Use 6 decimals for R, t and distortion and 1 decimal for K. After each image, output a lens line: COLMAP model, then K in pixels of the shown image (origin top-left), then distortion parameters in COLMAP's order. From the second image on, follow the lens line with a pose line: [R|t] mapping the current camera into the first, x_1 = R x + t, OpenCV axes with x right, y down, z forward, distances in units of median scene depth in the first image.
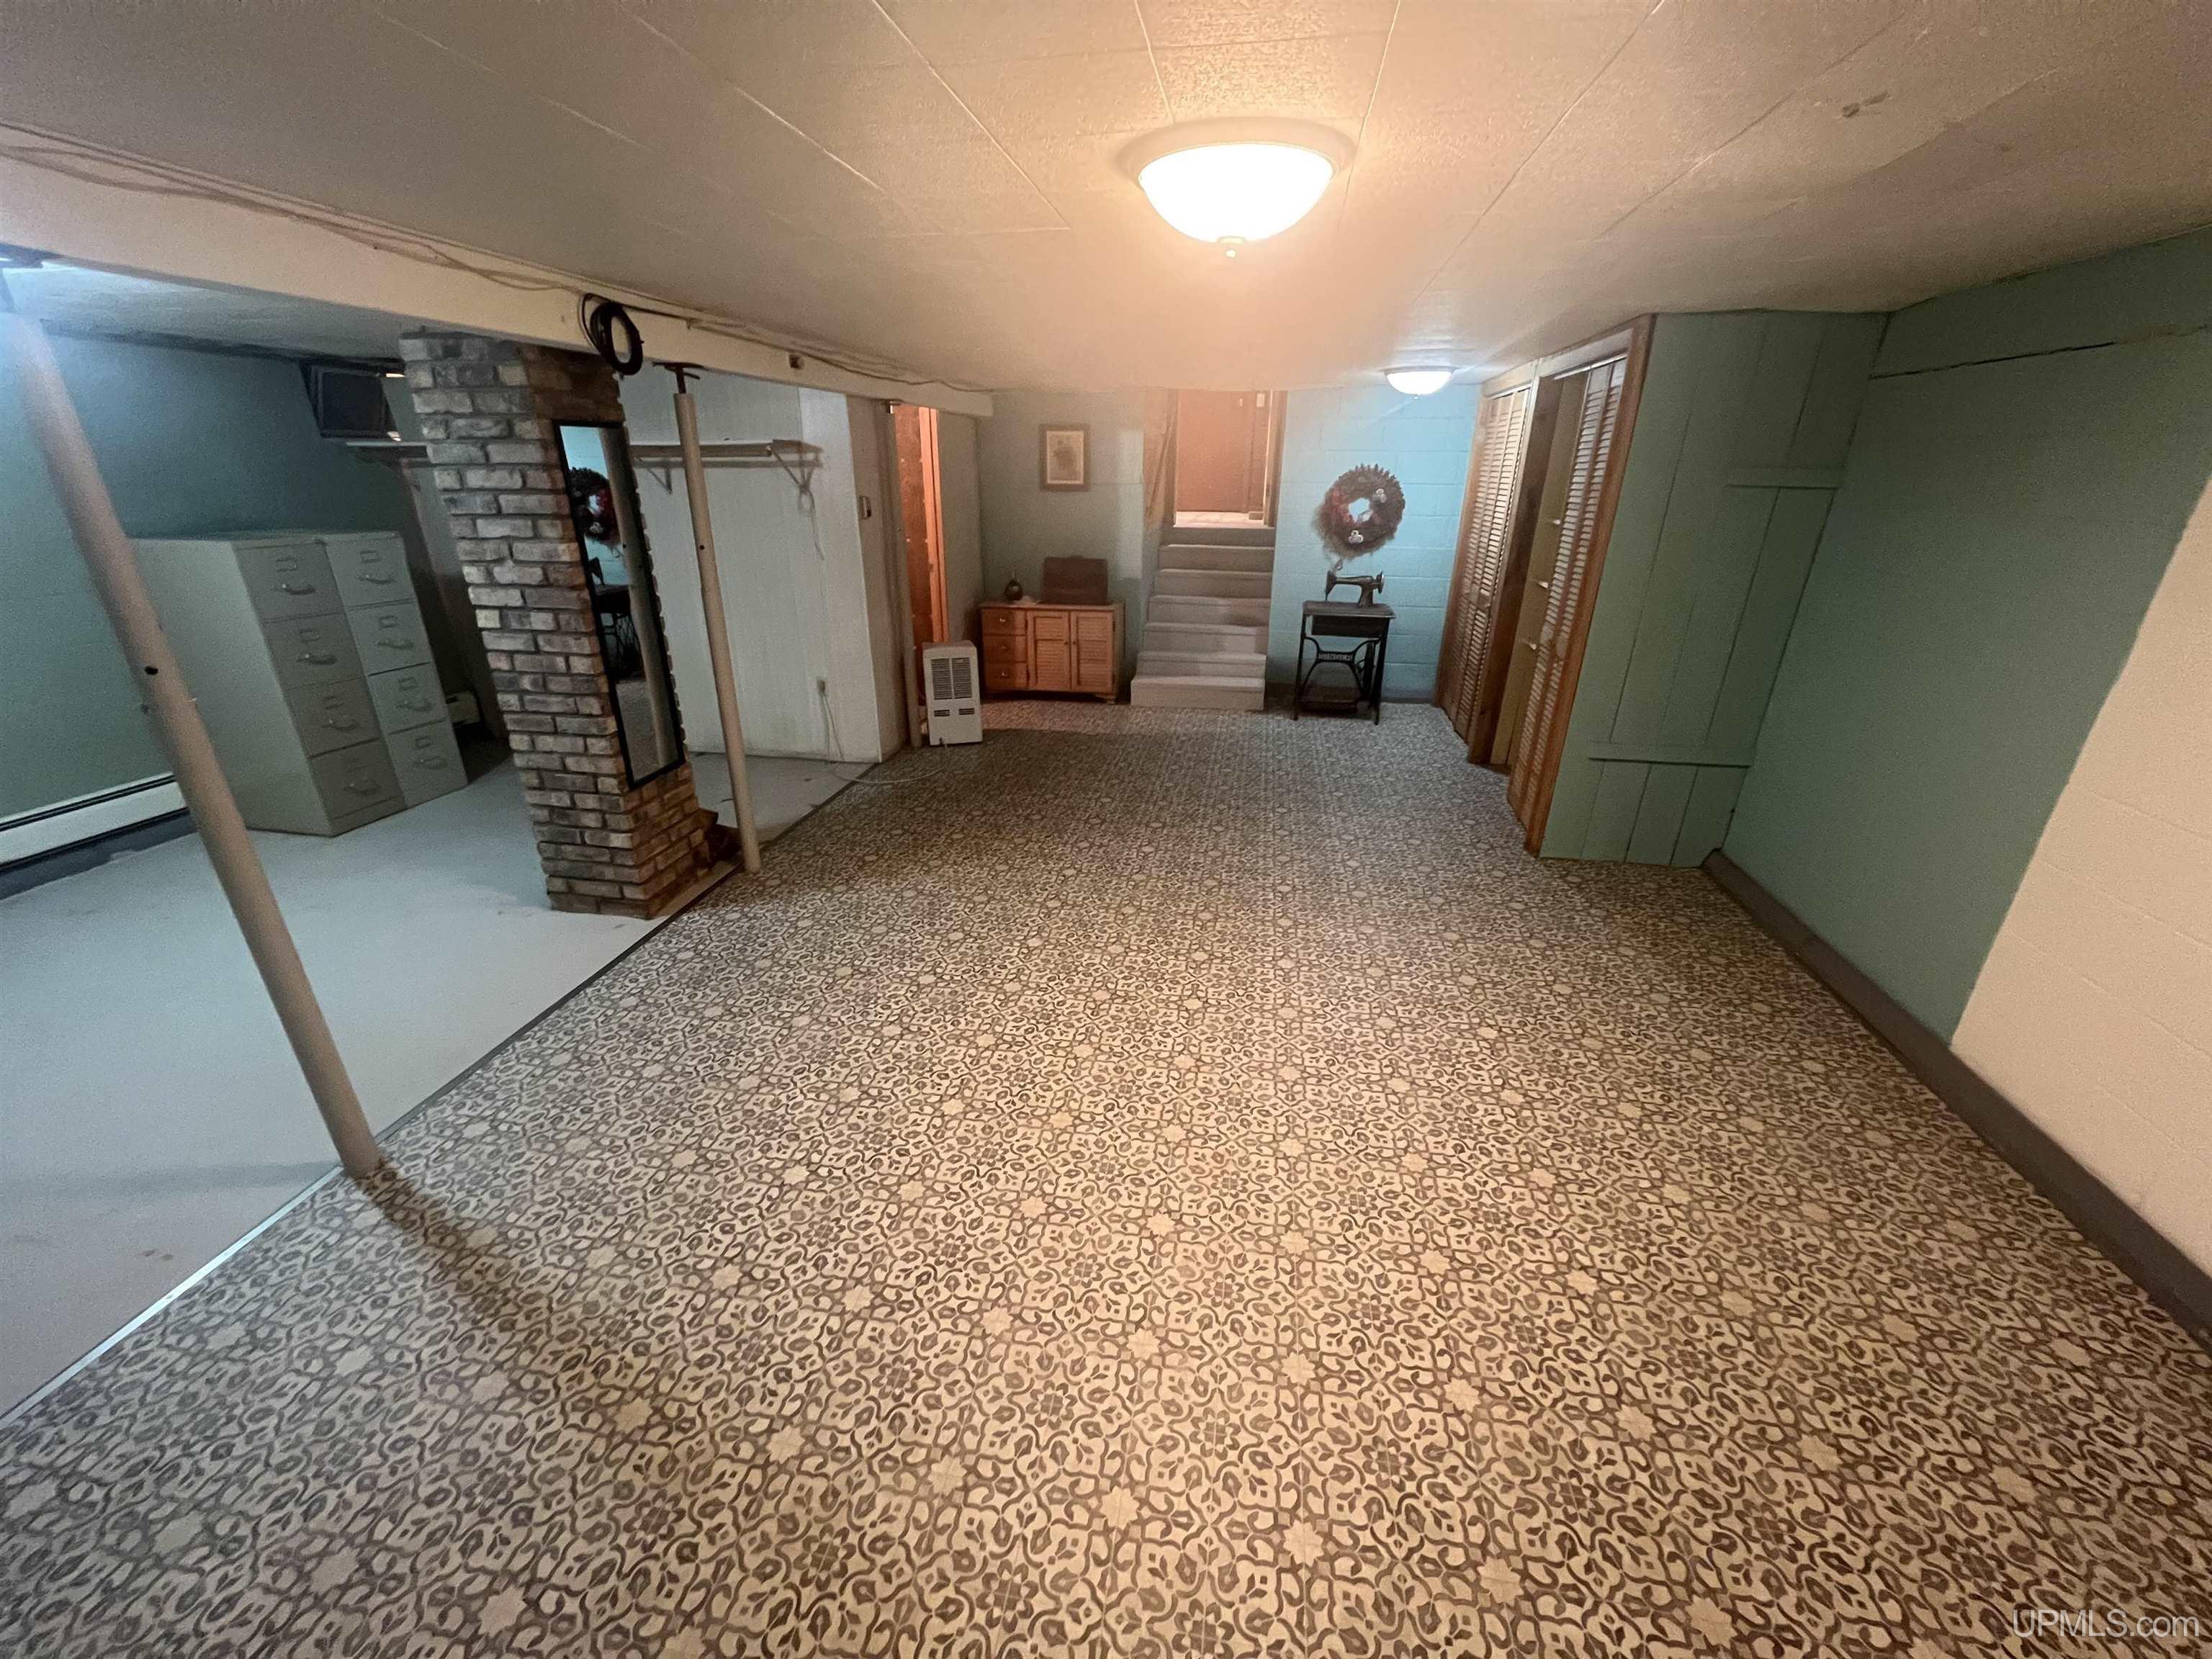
lens RADIAL K [[879.6, 0, 1105.2], [0, 879.6, 832.0], [0, 0, 1]] dist [-0.000663, 0.001205]
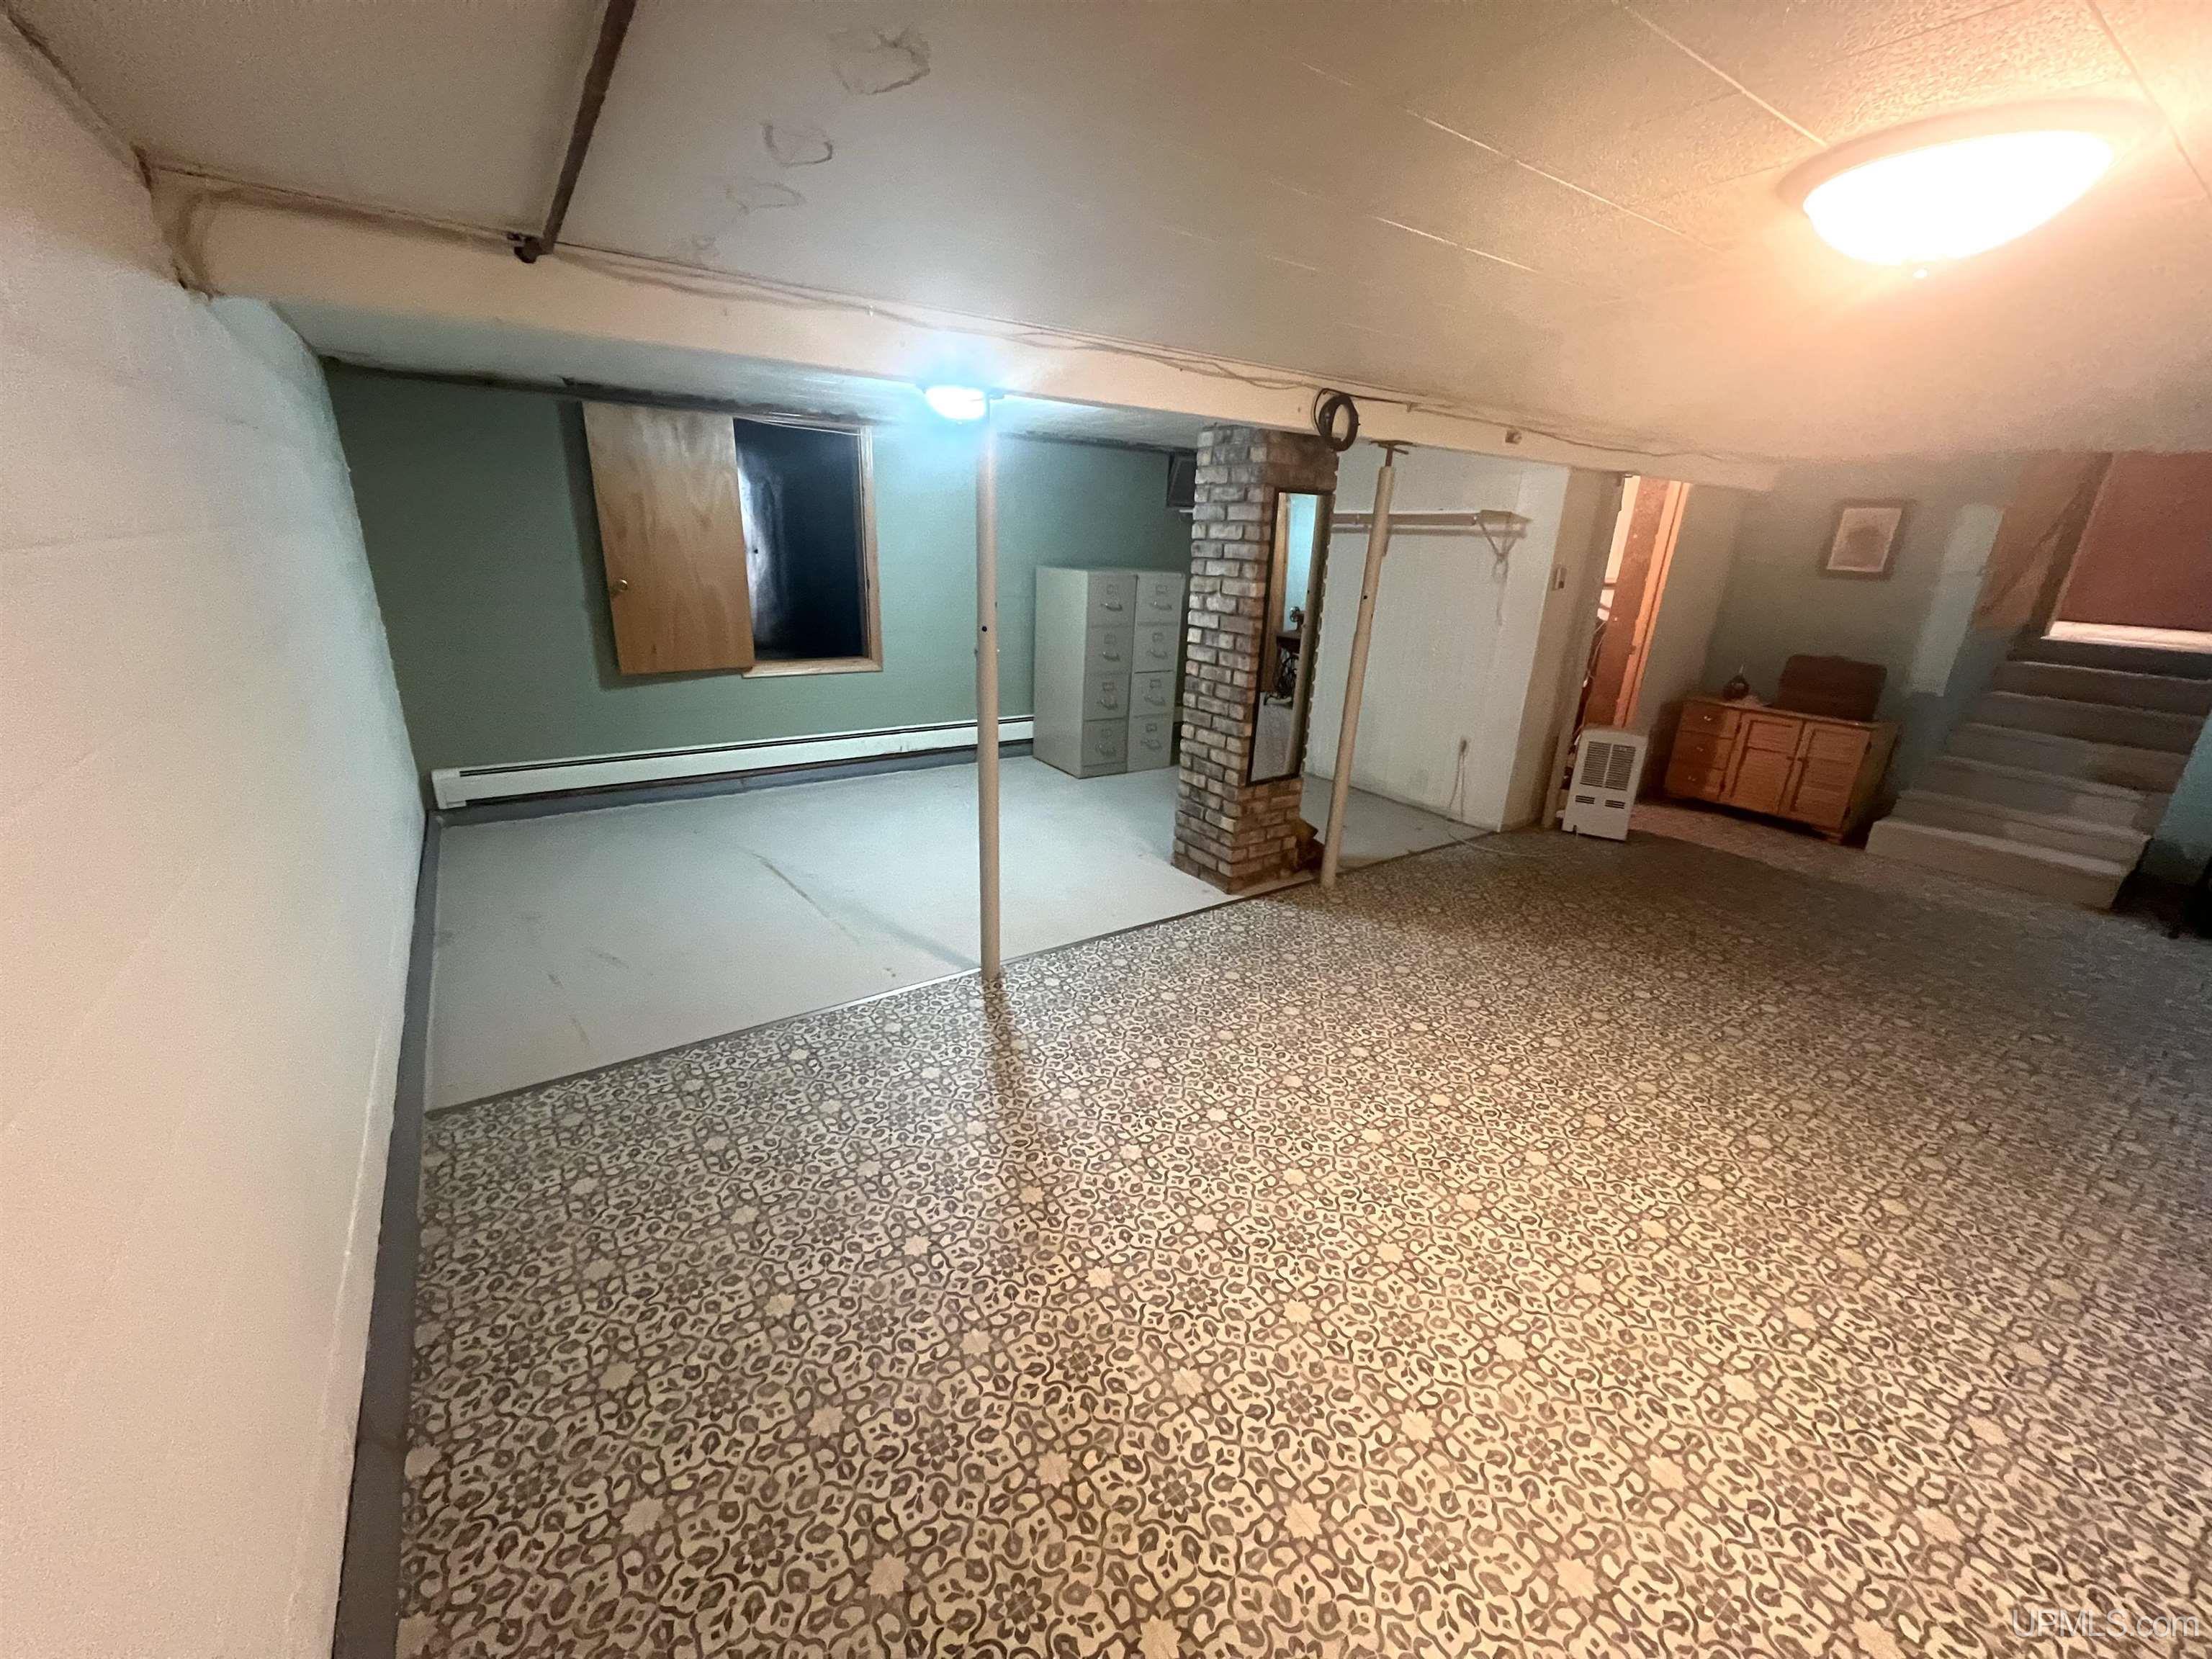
lens RADIAL K [[879.6, 0, 1107.4], [0, 879.6, 833.1], [0, 0, 1]] dist [-0.000663, 0.001205]
pose [[0.701404, 0.252575, -0.666512, 0.152600], [-0.304692, 0.951612, 0.039972, 0.024646], [0.644356, 0.175044, 0.744422, -0.010826]]
